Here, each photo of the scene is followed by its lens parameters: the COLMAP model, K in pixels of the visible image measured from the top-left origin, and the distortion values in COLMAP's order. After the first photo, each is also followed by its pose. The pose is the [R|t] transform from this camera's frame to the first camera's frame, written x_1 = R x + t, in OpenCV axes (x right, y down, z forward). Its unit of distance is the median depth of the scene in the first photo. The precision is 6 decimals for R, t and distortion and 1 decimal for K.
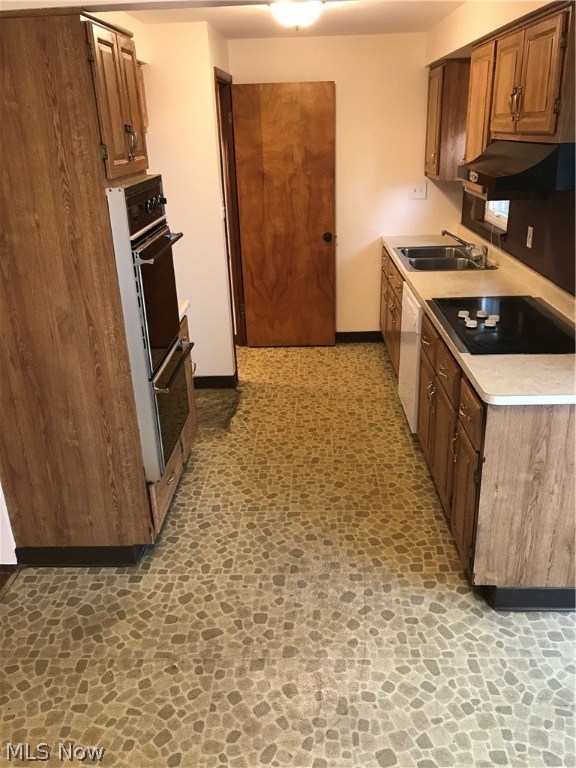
lens RADIAL K [[636.3, 0, 292.0], [0, 636.3, 379.5], [0, 0, 1]] dist [0.013478, 0.002176]
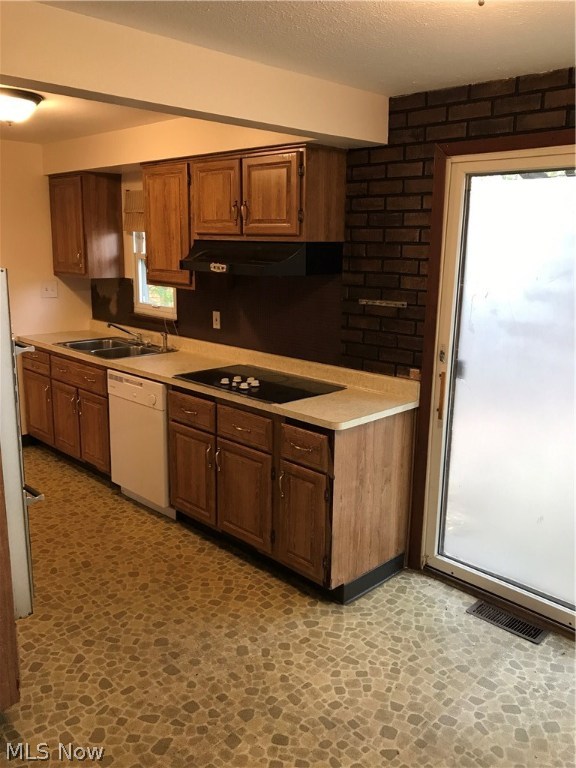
lens RADIAL K [[636.3, 0, 292.0], [0, 636.3, 379.5], [0, 0, 1]] dist [0.013478, 0.002176]
pose [[0.681979, -0.116414, 0.722047, -0.539455], [0.238321, 0.968739, -0.068908, 0.003859], [-0.691453, 0.219073, 0.688403, 0.128425]]
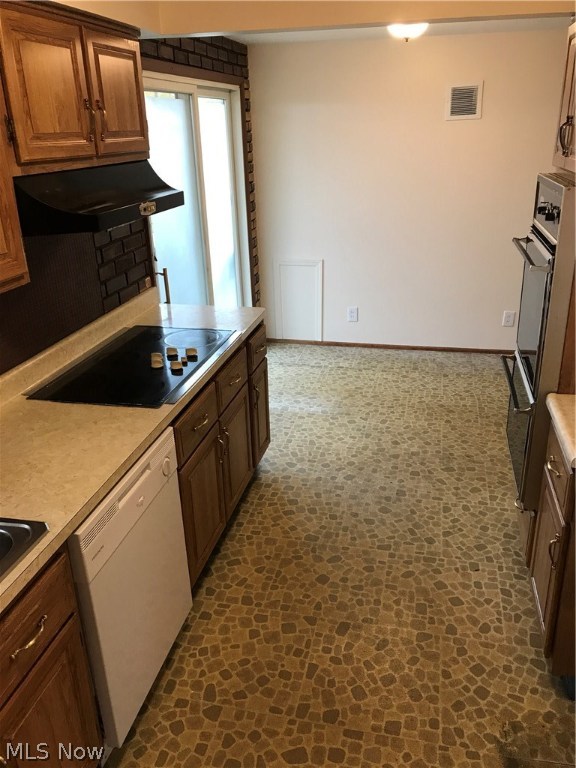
lens RADIAL K [[614.8, 0, 289.2], [0, 614.8, 371.9], [0, 0, 1]] dist [-0.001475, -0.005363]
pose [[-0.978896, -0.016363, 0.203701, -0.047417], [0.128116, 0.727444, 0.674100, -0.695555], [-0.159211, 0.685972, -0.709996, 1.739445]]
